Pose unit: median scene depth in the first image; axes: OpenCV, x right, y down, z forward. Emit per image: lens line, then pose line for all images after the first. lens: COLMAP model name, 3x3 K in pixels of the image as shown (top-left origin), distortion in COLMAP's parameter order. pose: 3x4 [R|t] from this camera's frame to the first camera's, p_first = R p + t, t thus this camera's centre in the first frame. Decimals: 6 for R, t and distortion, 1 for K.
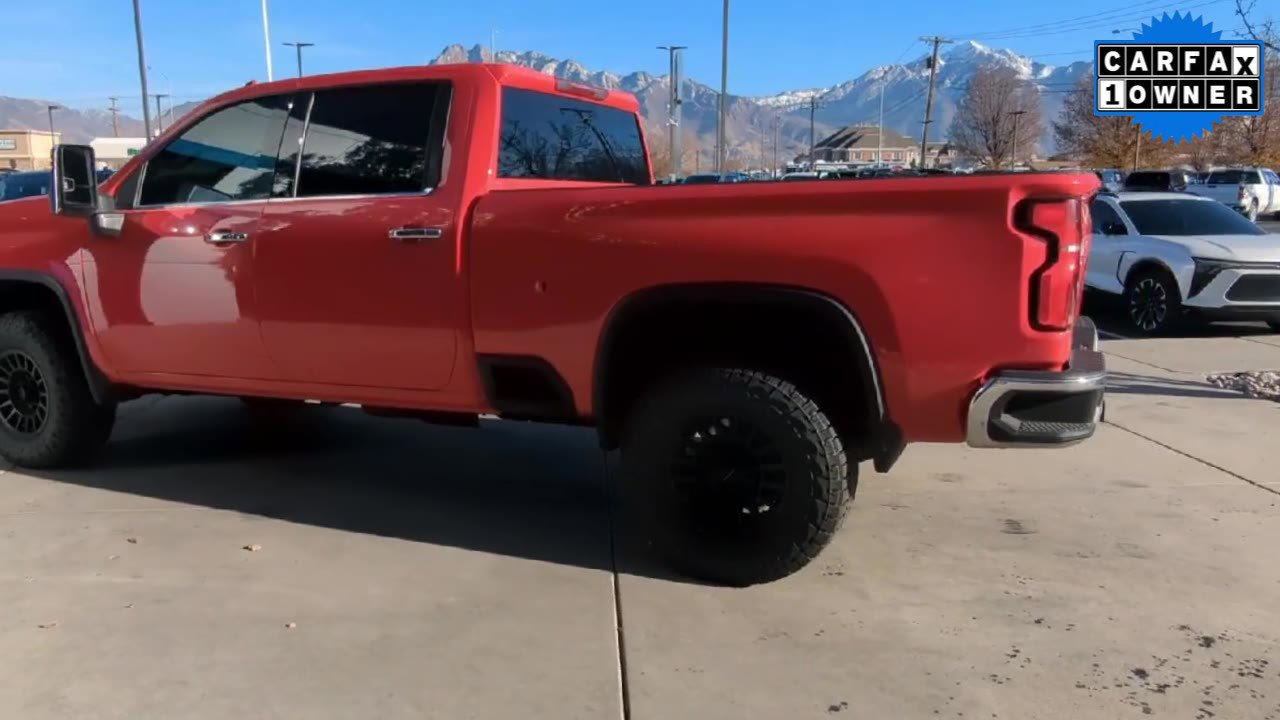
lens RADIAL K [[933.3, 0, 632.5], [0, 933.3, 351.0], [0, 0, 1]] dist [0.005102, 0.003472]
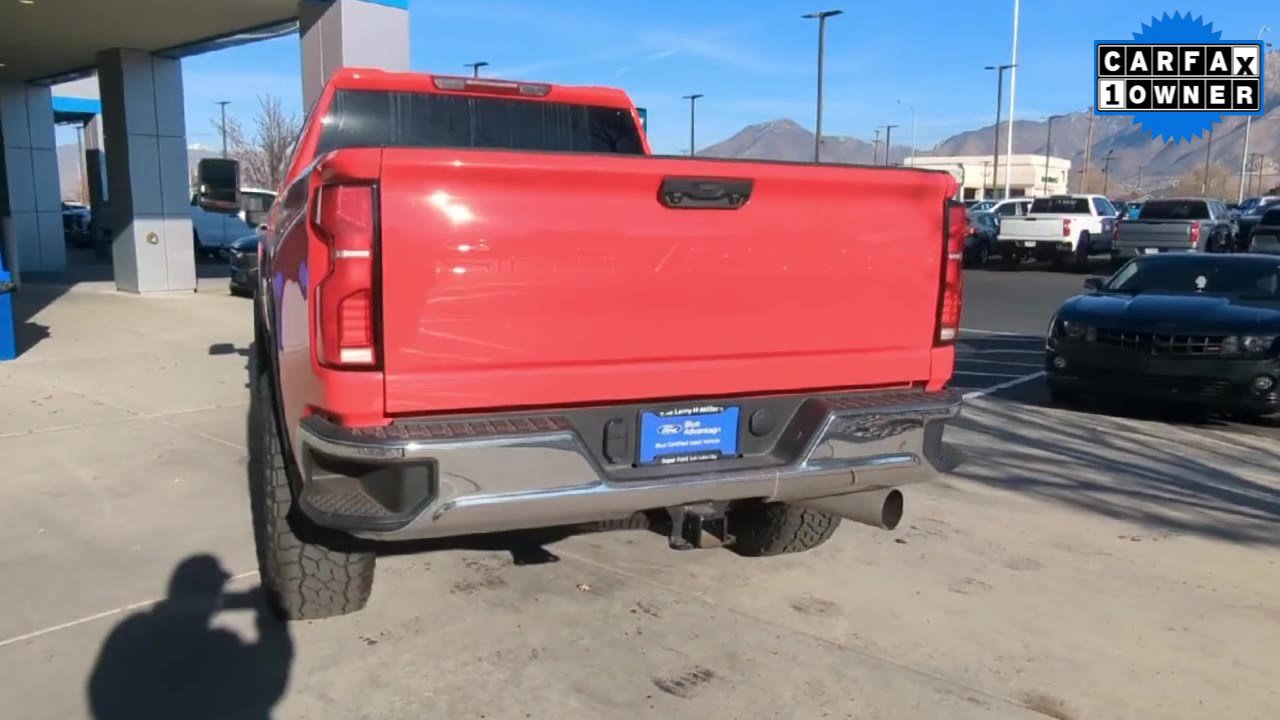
lens RADIAL K [[933.3, 0, 632.5], [0, 933.3, 351.0], [0, 0, 1]] dist [0.005102, 0.003472]
pose [[0.728217, 0.108163, -0.676757, 0.870064], [-0.123297, 0.992032, 0.025880, -0.065152], [0.674164, 0.064596, 0.735751, 0.496513]]
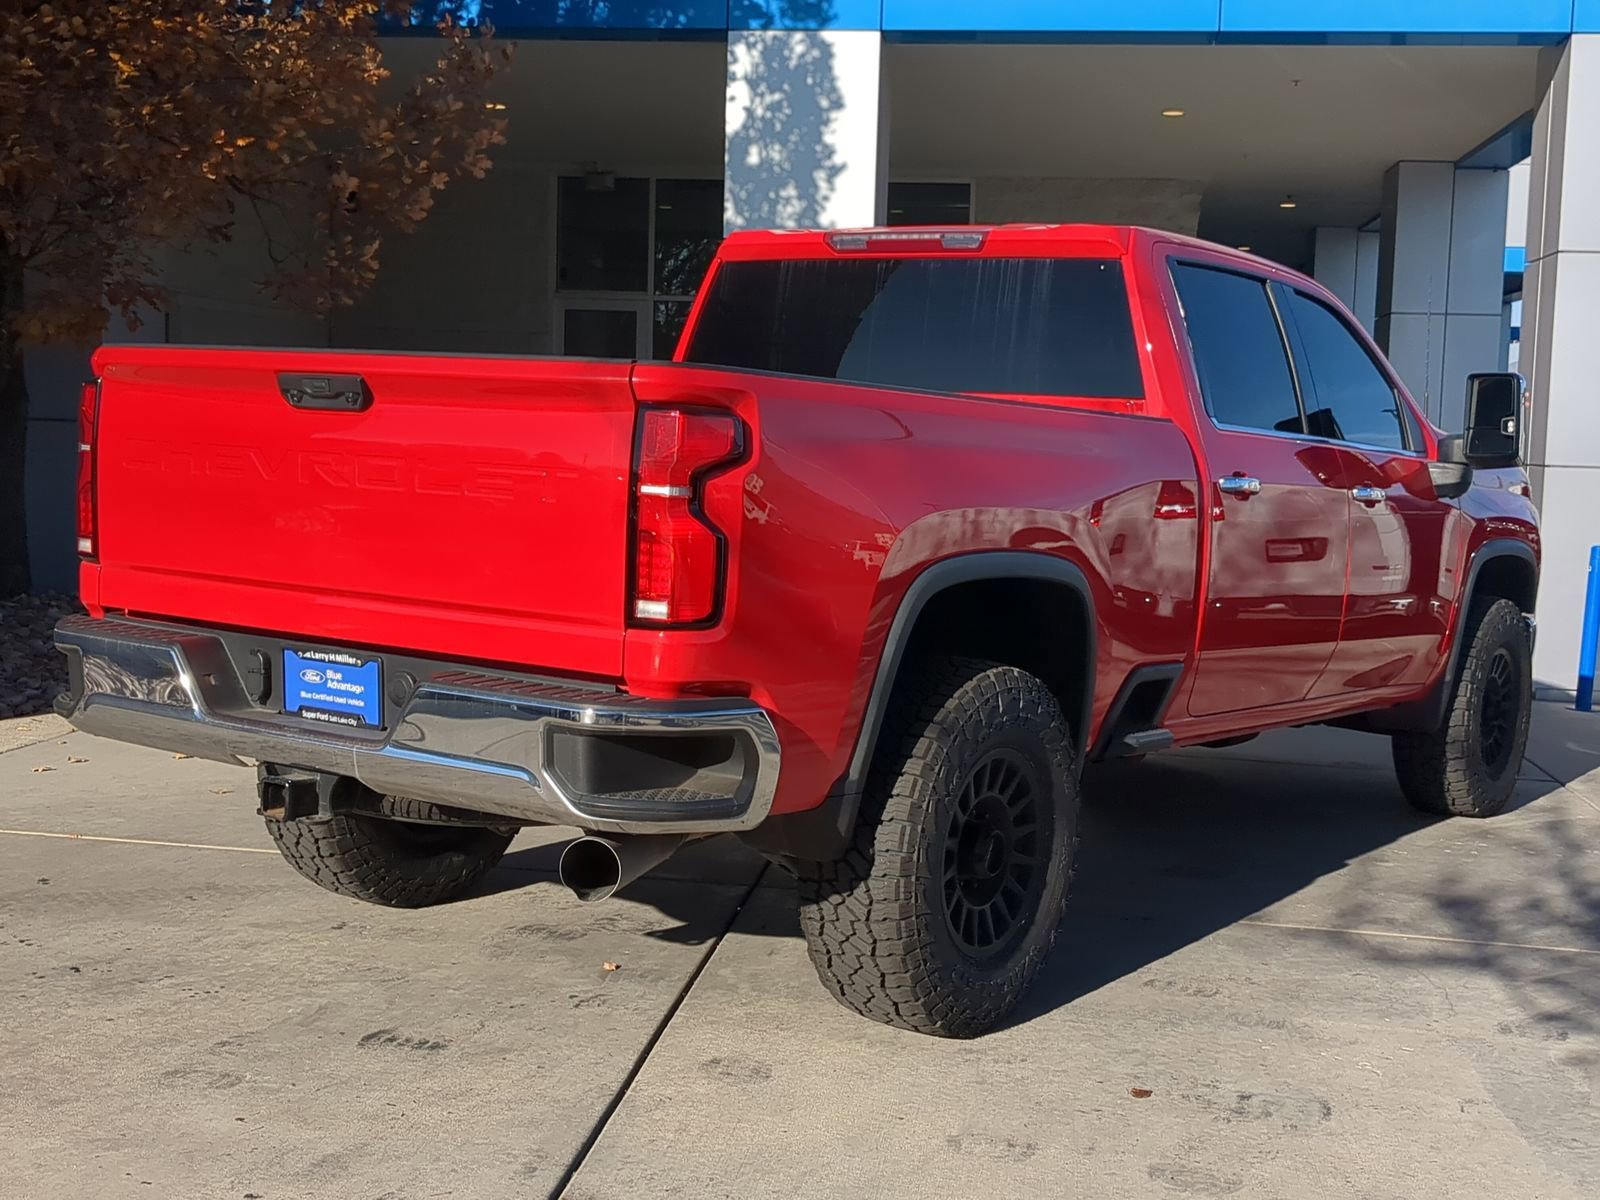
lens RADIAL K [[2001.3, 0, 800.0], [0, 2001.3, 600.0], [0, 0, 1]] dist [0.159559, -0.463847]
pose [[-0.168556, 0.078423, -0.982567, 1.525571], [-0.197216, 0.973991, 0.111570, -0.220800], [0.965761, 0.212584, -0.148705, 1.414989]]
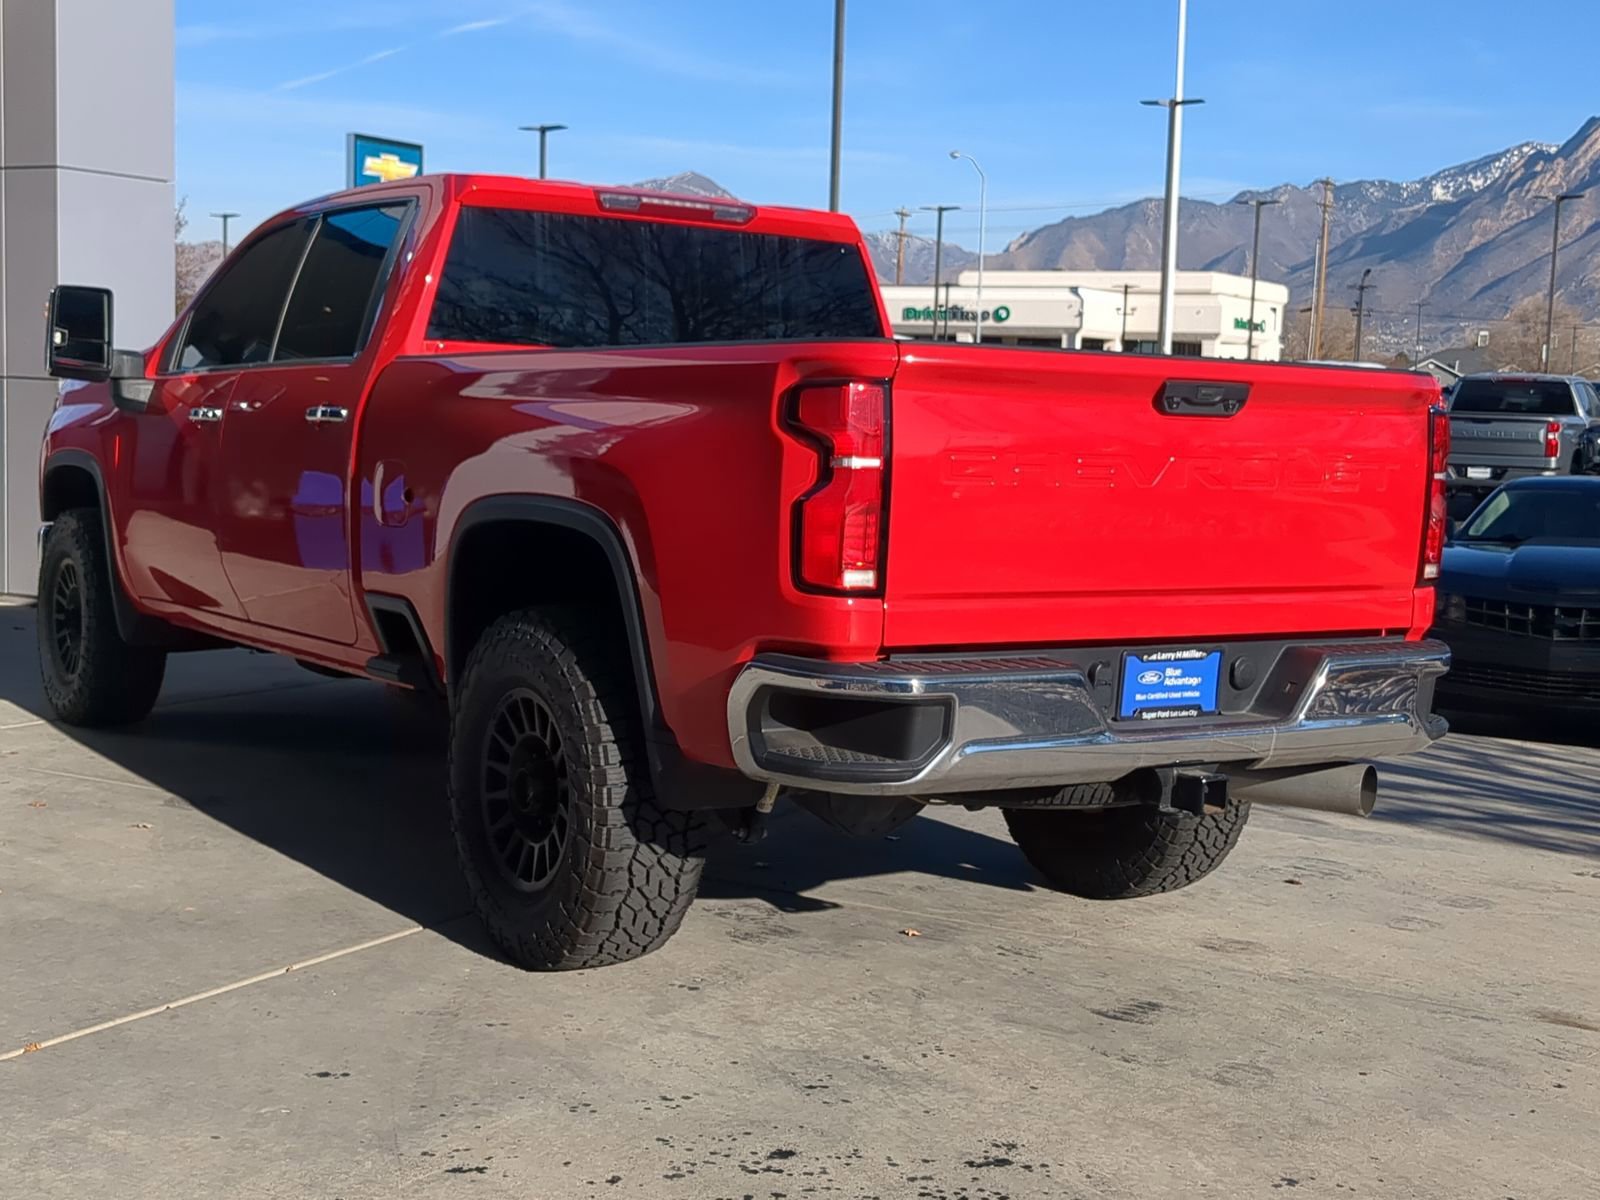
lens RADIAL K [[2048.4, 0, 749.0], [0, 2048.4, 560.0], [0, 0, 1]] dist [0.144017, -0.415570]
pose [[0.840052, 0.077111, -0.536997, 0.895482], [-0.124900, 0.990746, -0.053120, 0.026678], [0.527932, 0.111694, 0.841910, -0.135155]]
